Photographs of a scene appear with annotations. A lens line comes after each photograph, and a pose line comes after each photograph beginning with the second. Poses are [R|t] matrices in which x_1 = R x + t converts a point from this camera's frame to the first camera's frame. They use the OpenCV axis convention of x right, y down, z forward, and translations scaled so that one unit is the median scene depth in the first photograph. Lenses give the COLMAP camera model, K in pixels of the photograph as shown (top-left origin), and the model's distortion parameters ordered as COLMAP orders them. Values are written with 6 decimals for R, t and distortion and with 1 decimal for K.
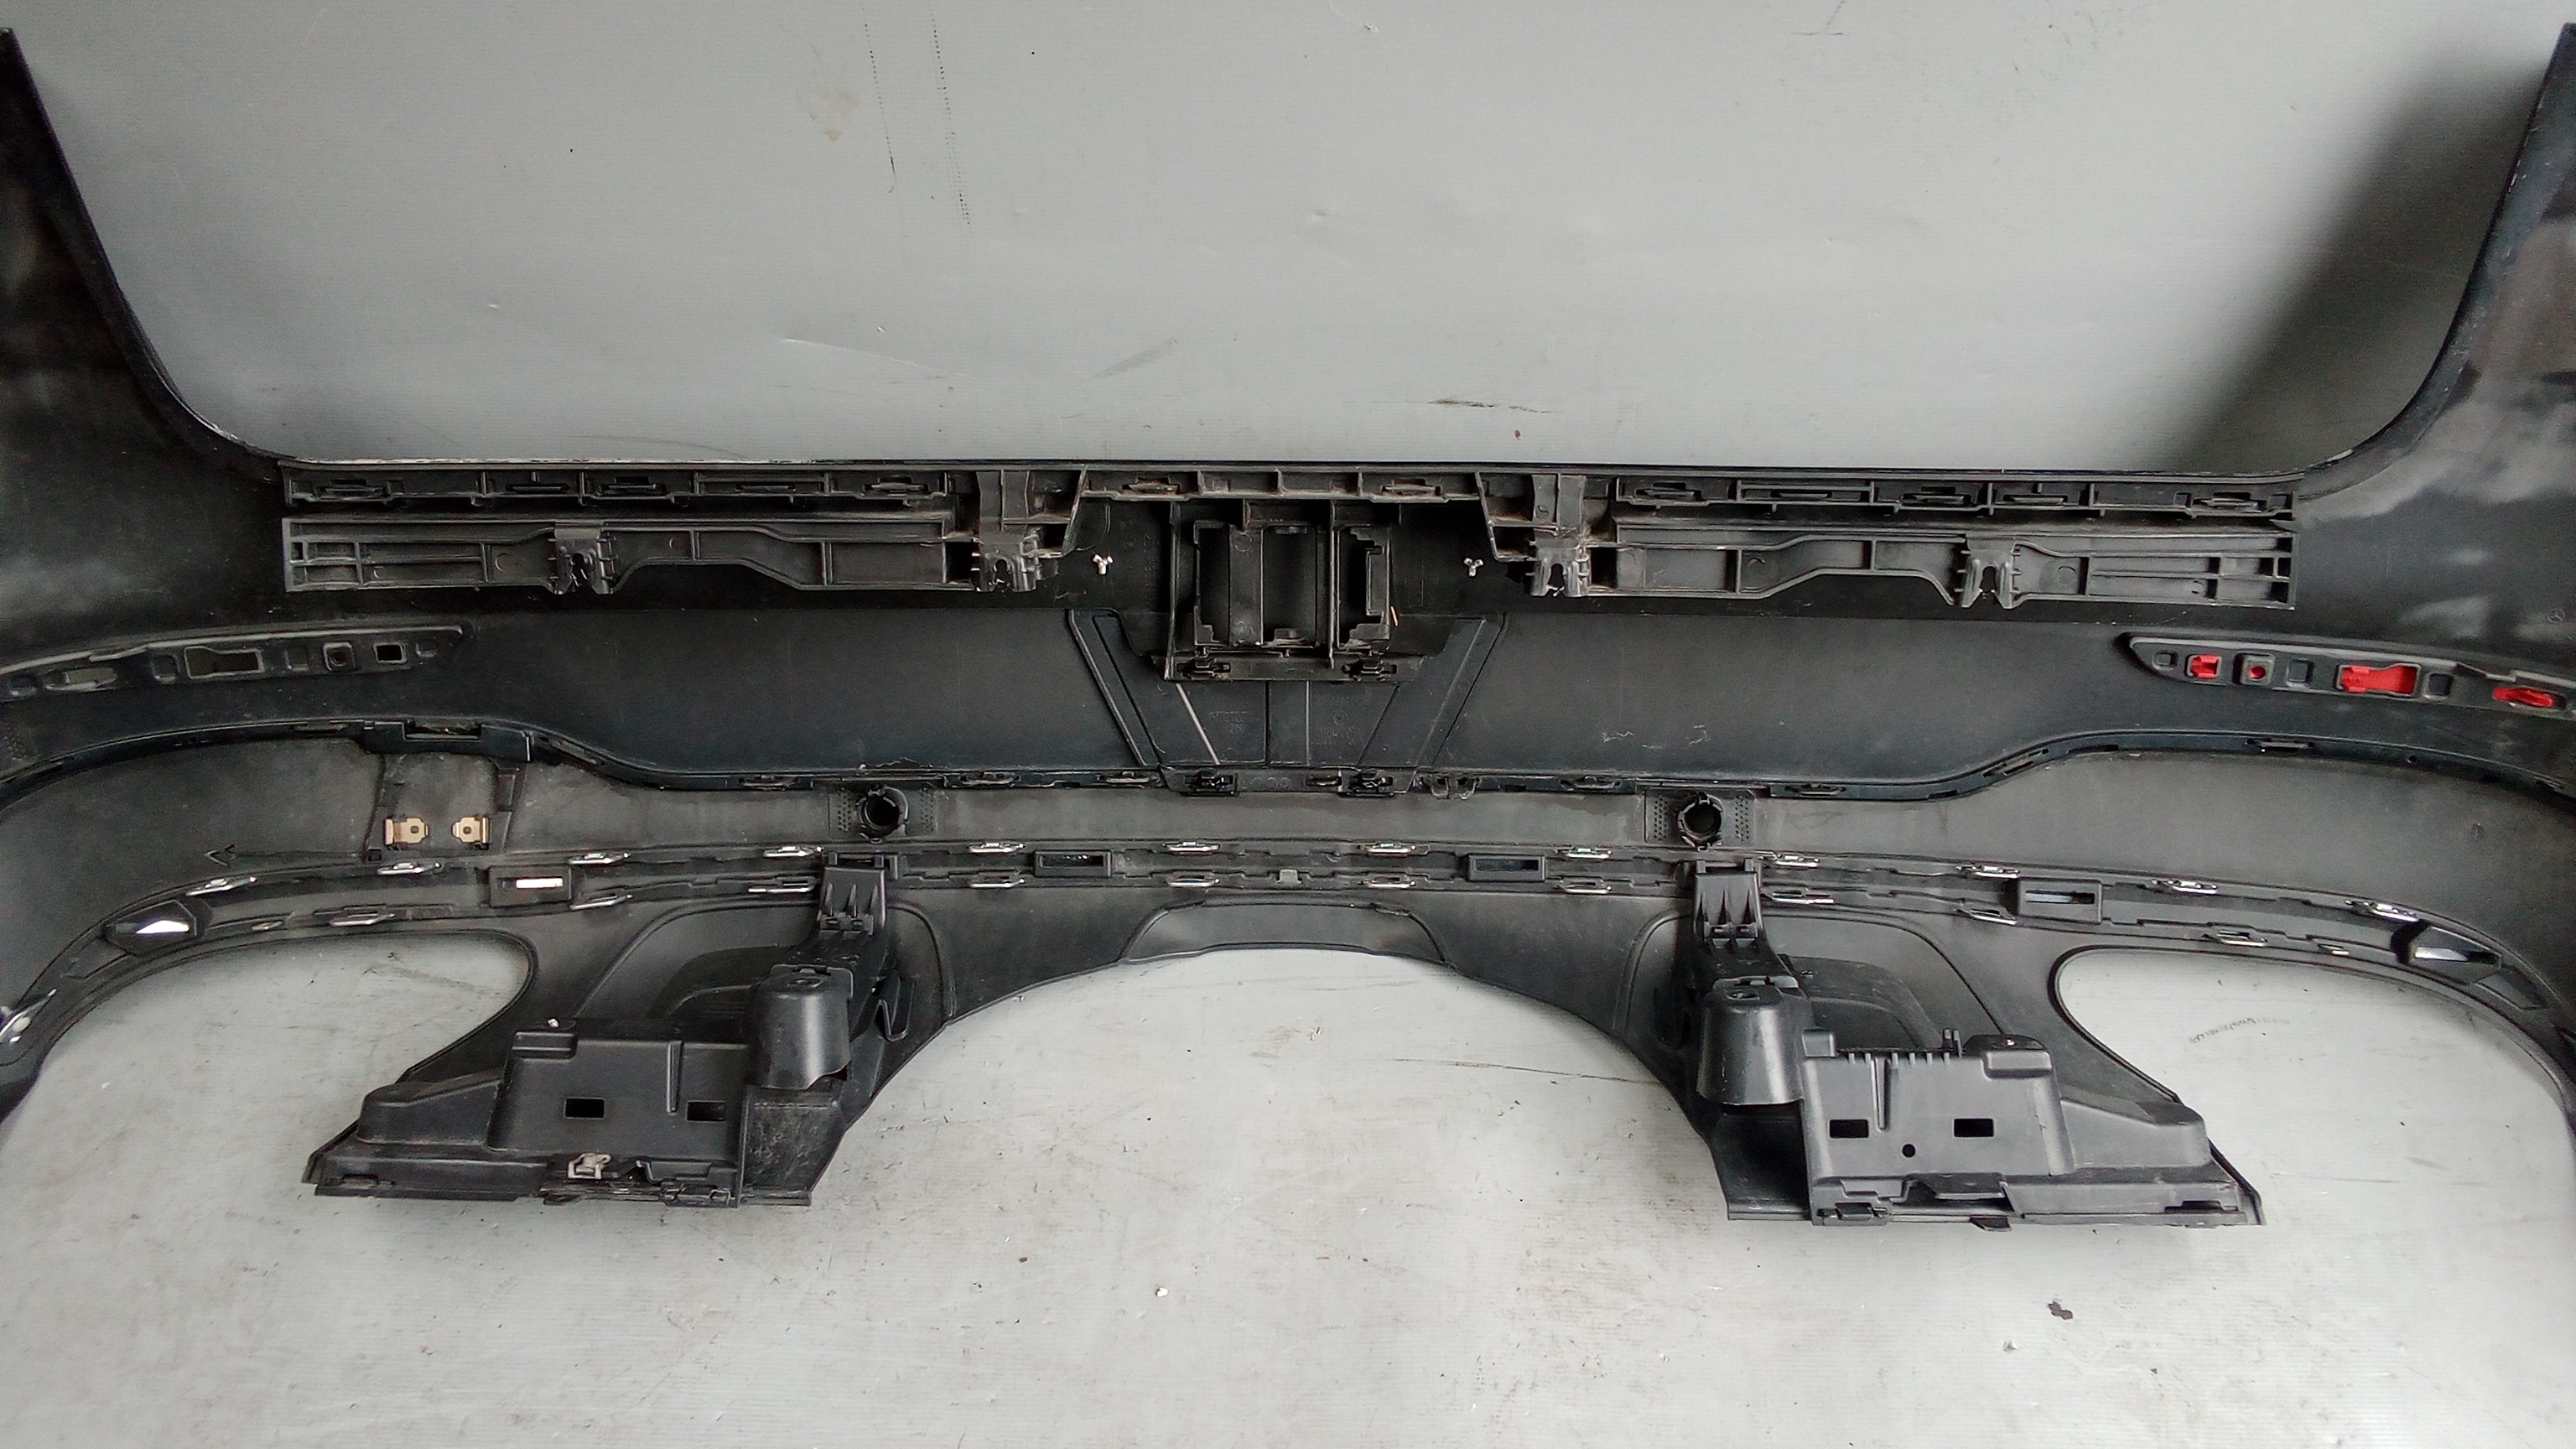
lens RADIAL K [[1992.7, 0, 1321.1], [0, 1992.7, 702.9], [0, 0, 1]] dist [0.036974, -0.067974]
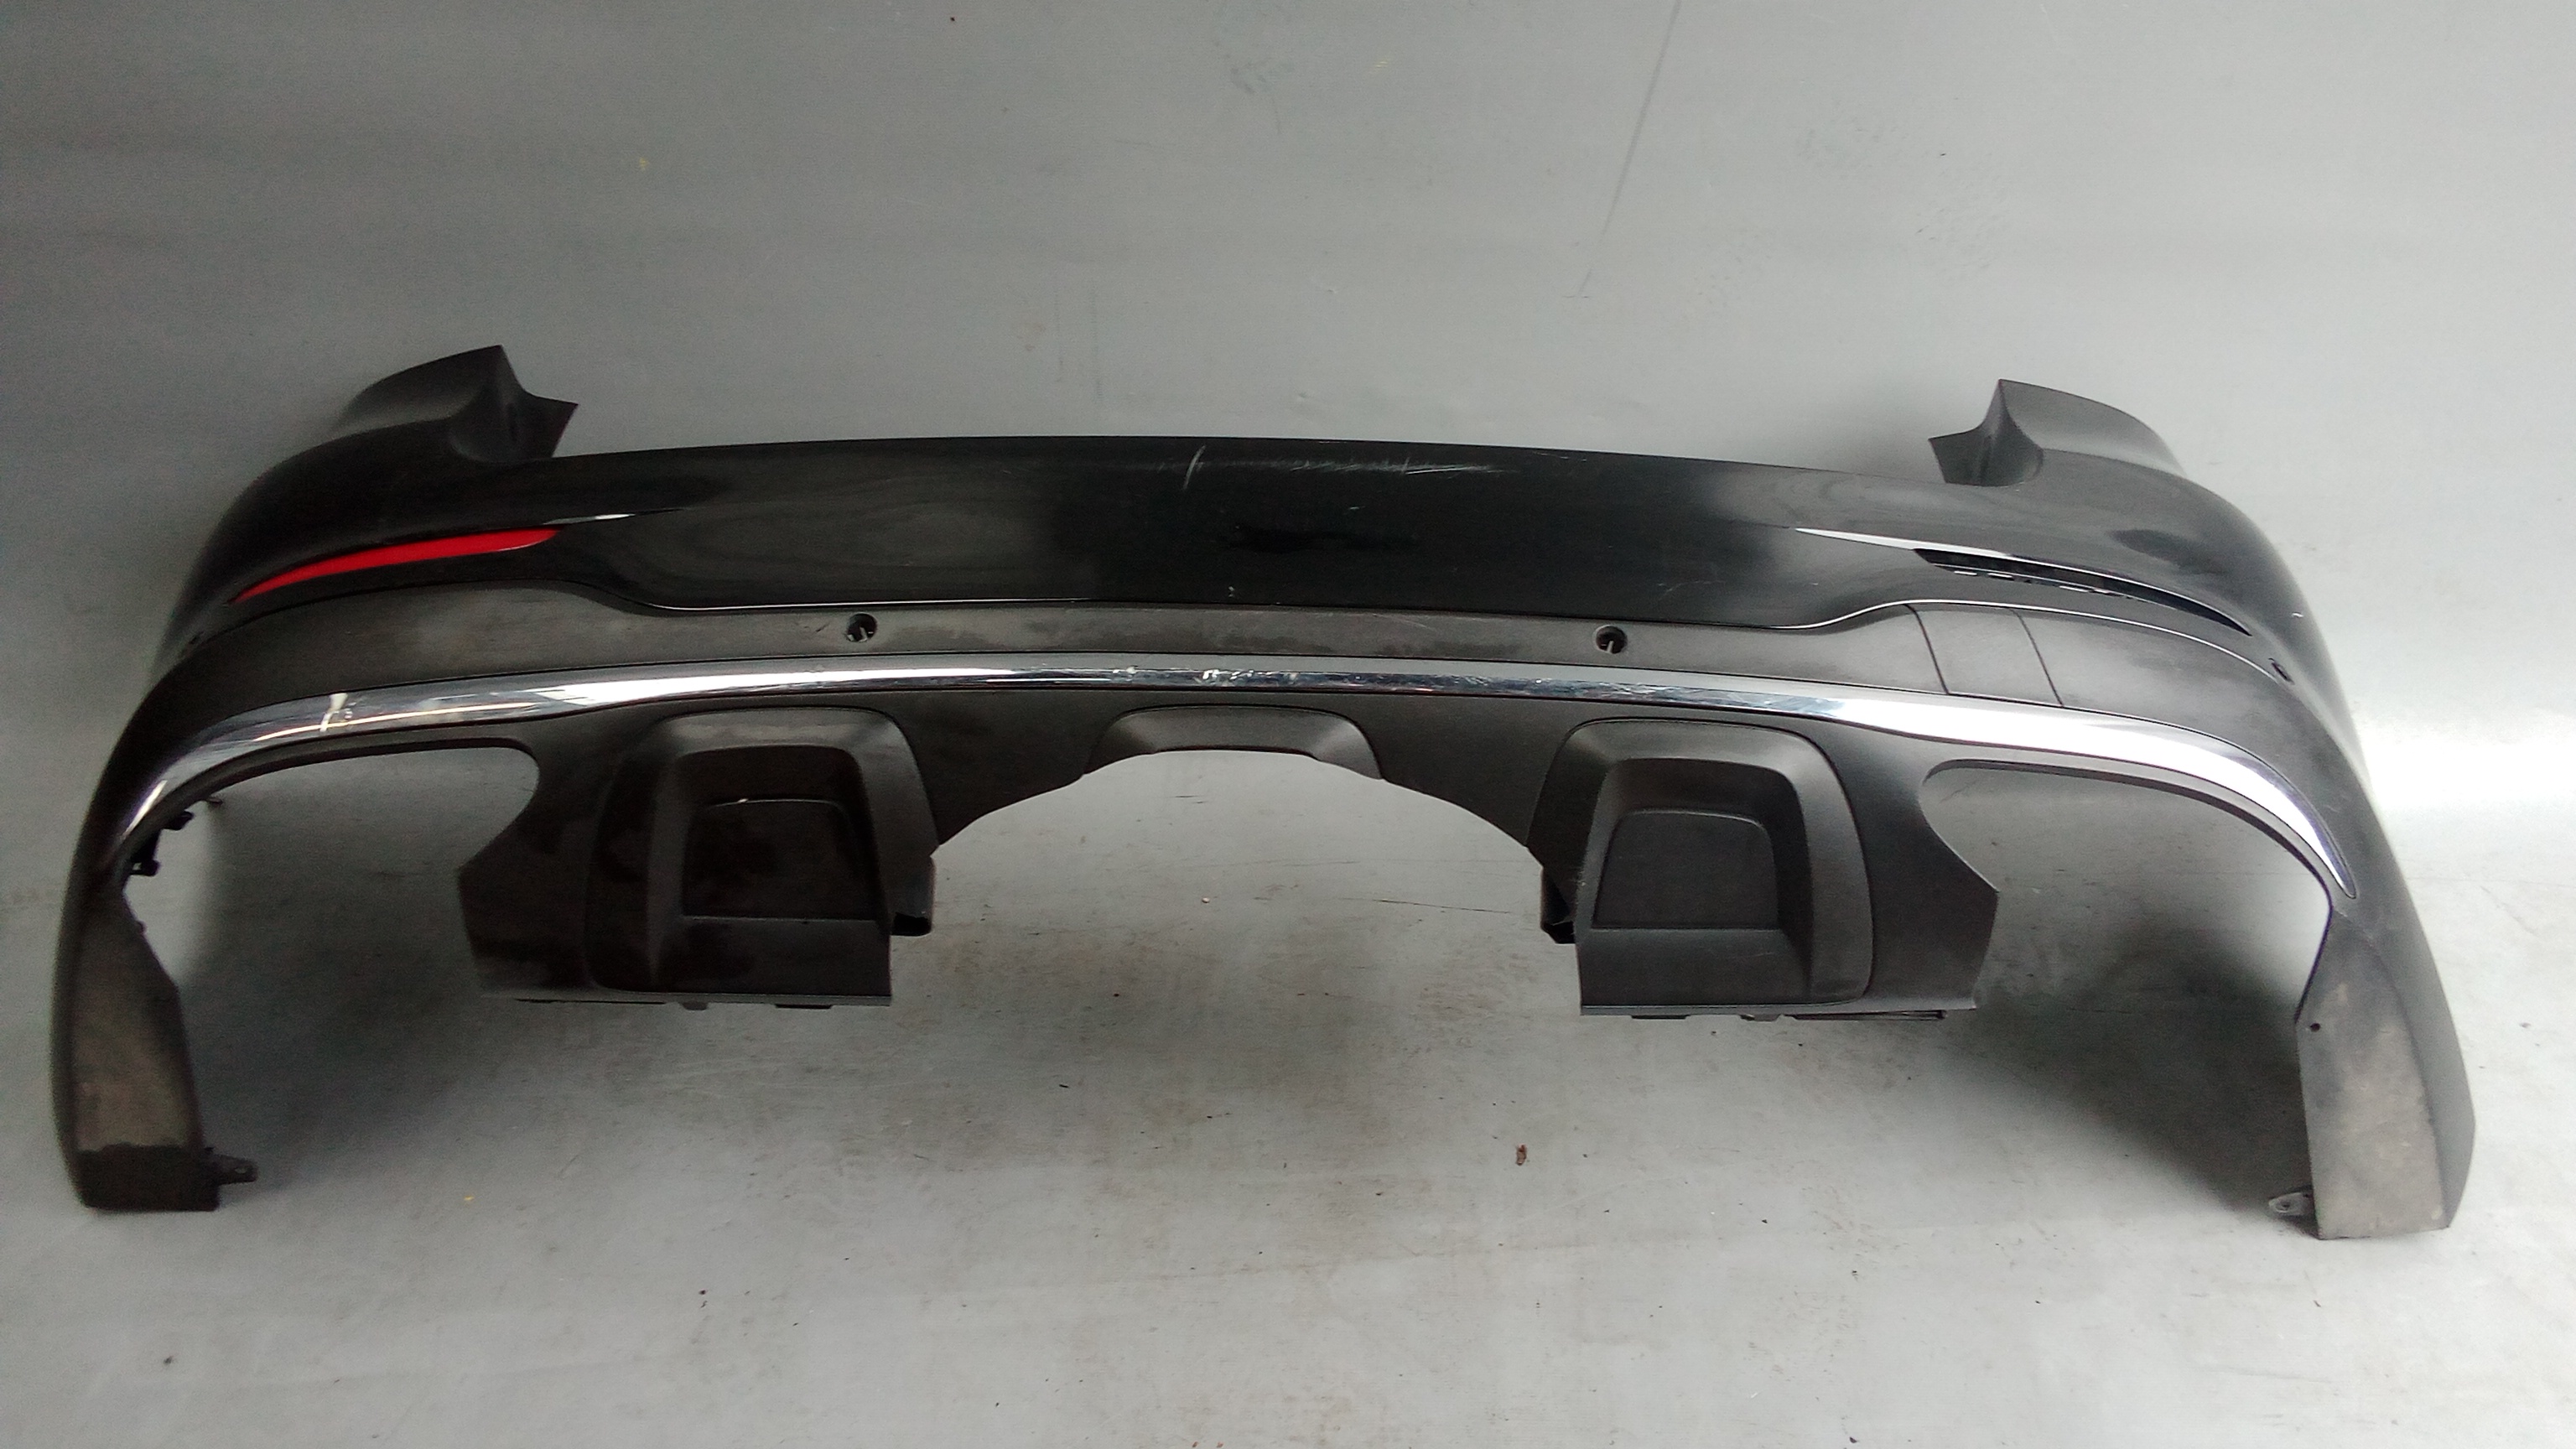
lens RADIAL K [[1992.7, 0, 1331.8], [0, 1992.7, 703.4], [0, 0, 1]] dist [0.036974, -0.067974]
pose [[0.999491, 0.007556, 0.030979, -0.026106], [-0.000445, 0.974730, -0.223385, 0.414959], [-0.031884, 0.223257, 0.974238, -0.647521]]
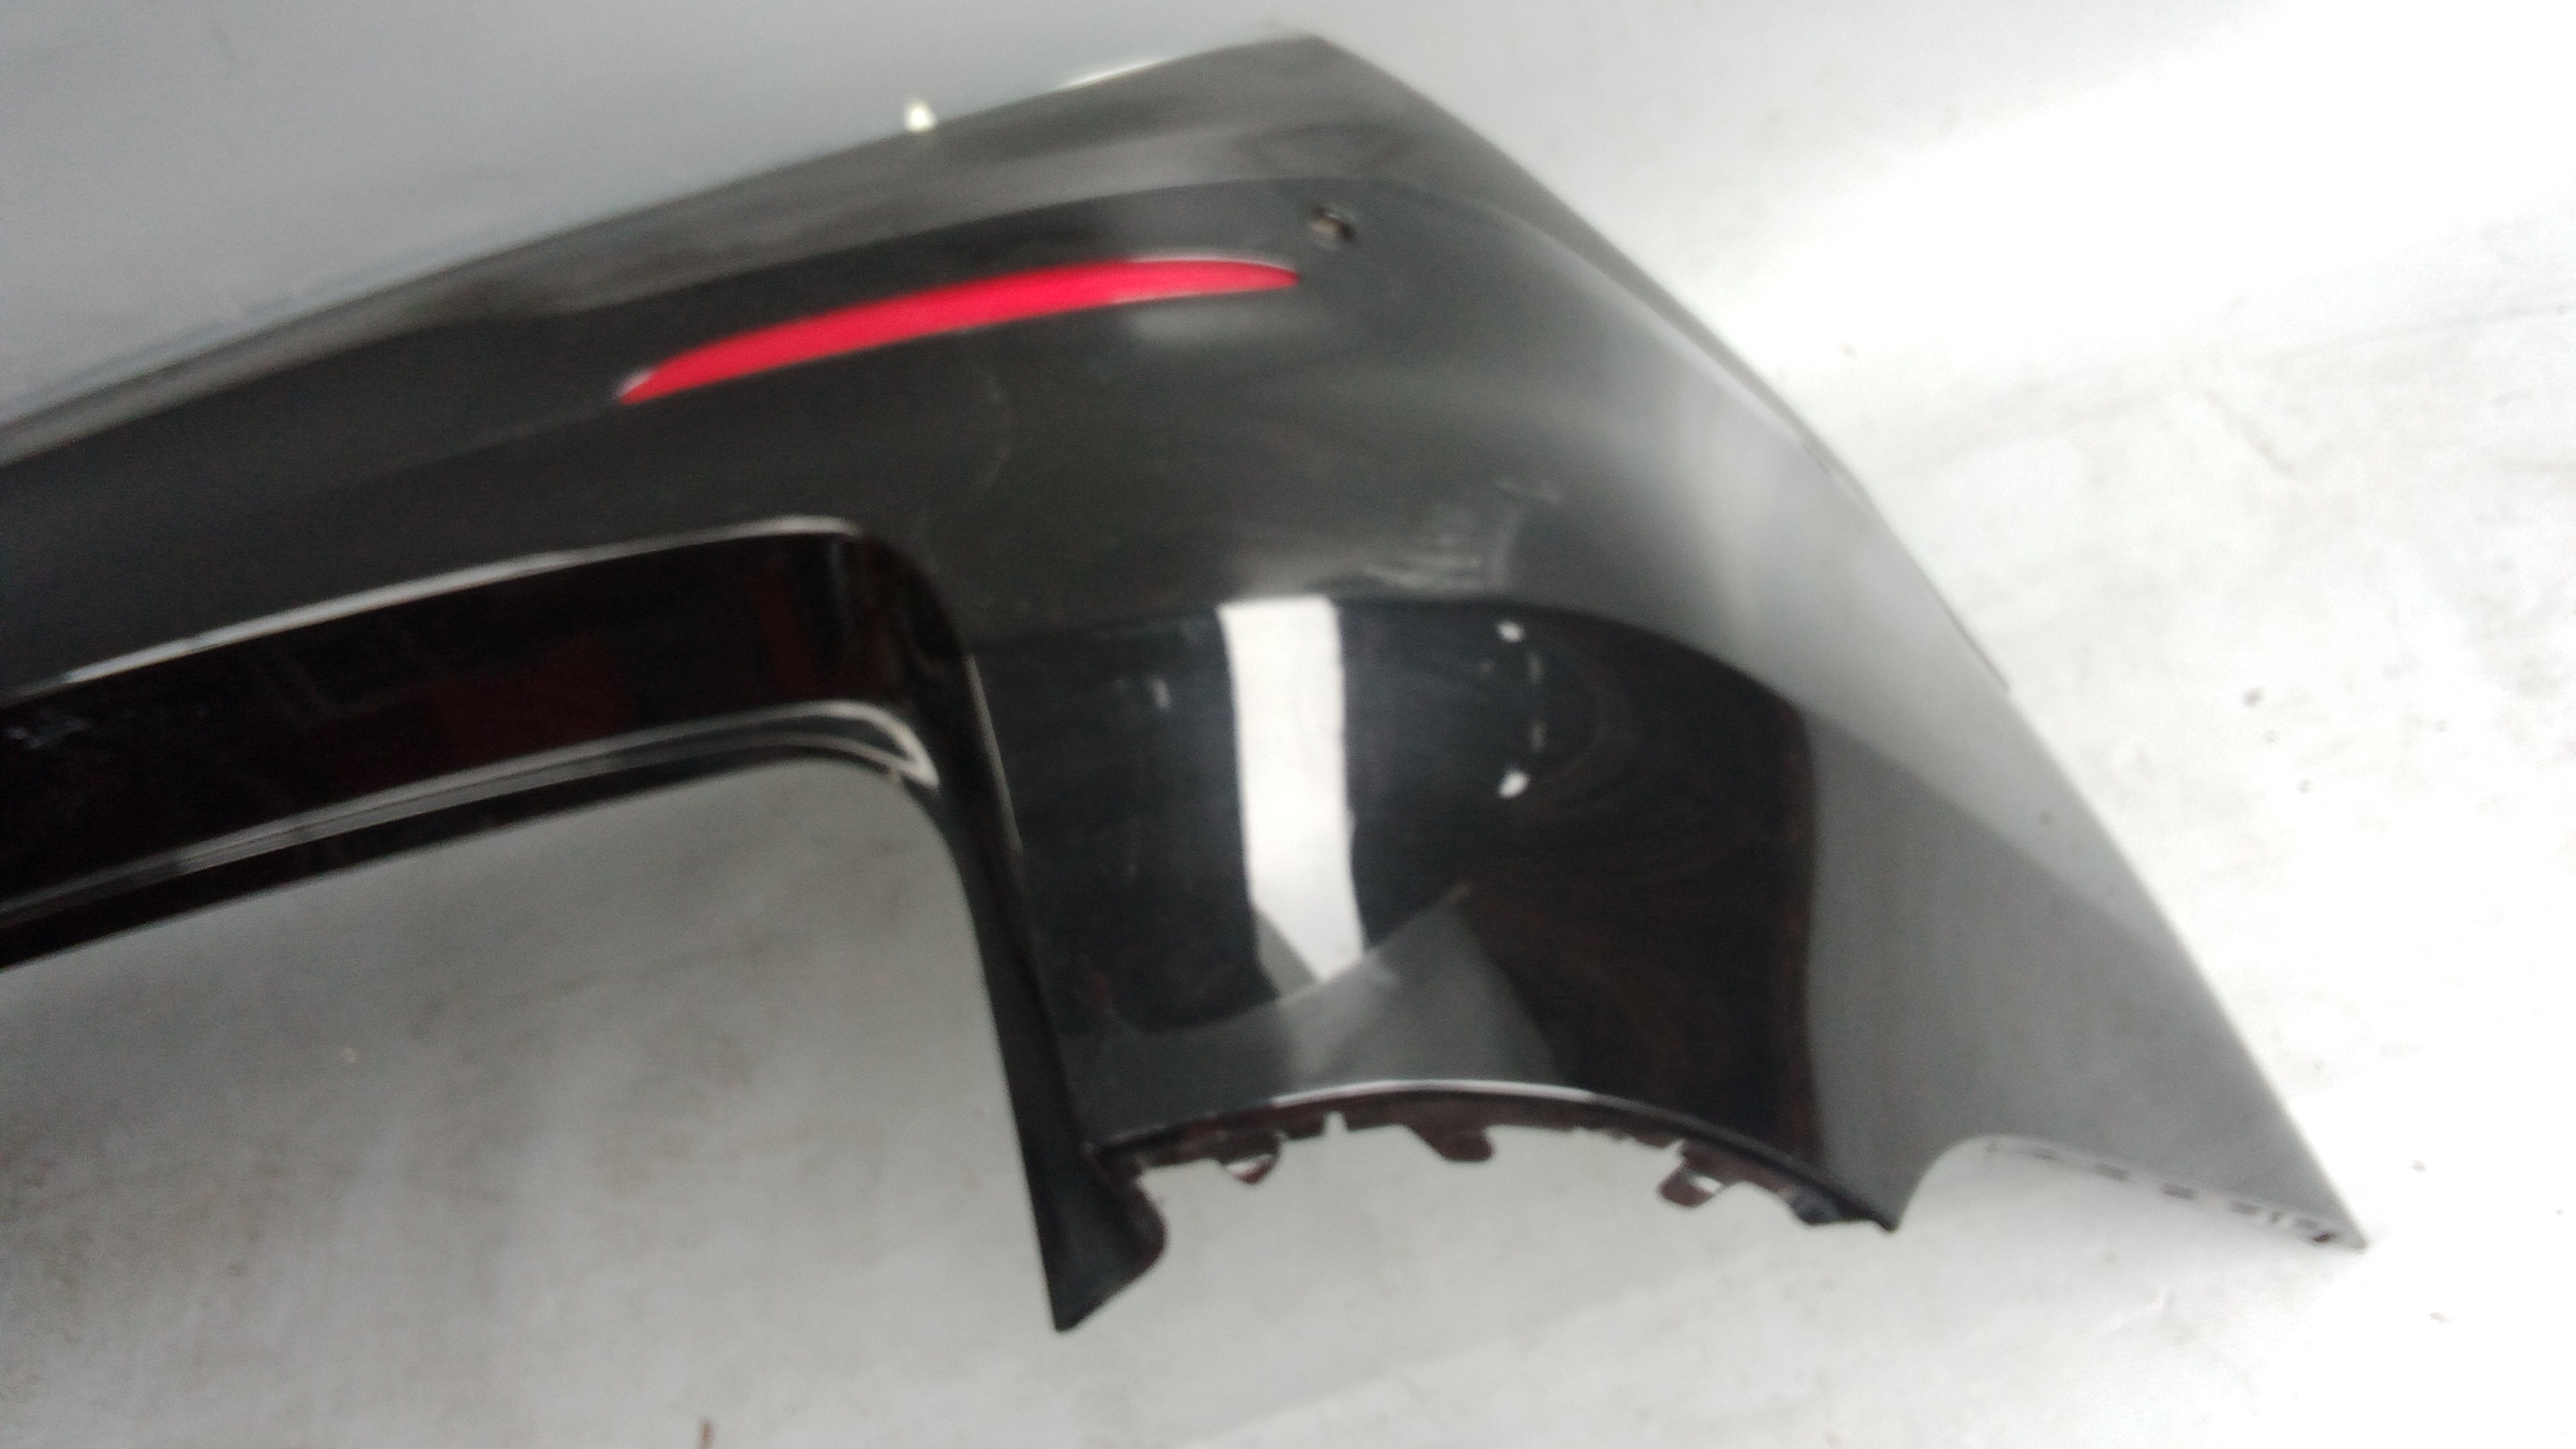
lens RADIAL K [[1992.7, 0, 1364.2], [0, 1992.7, 700.2], [0, 0, 1]] dist [0.036974, -0.067974]
pose [[0.932357, -0.315033, -0.177384, 0.782566], [0.341244, 0.928891, 0.143921, 0.027766], [0.119430, -0.194717, 0.973561, 0.011743]]
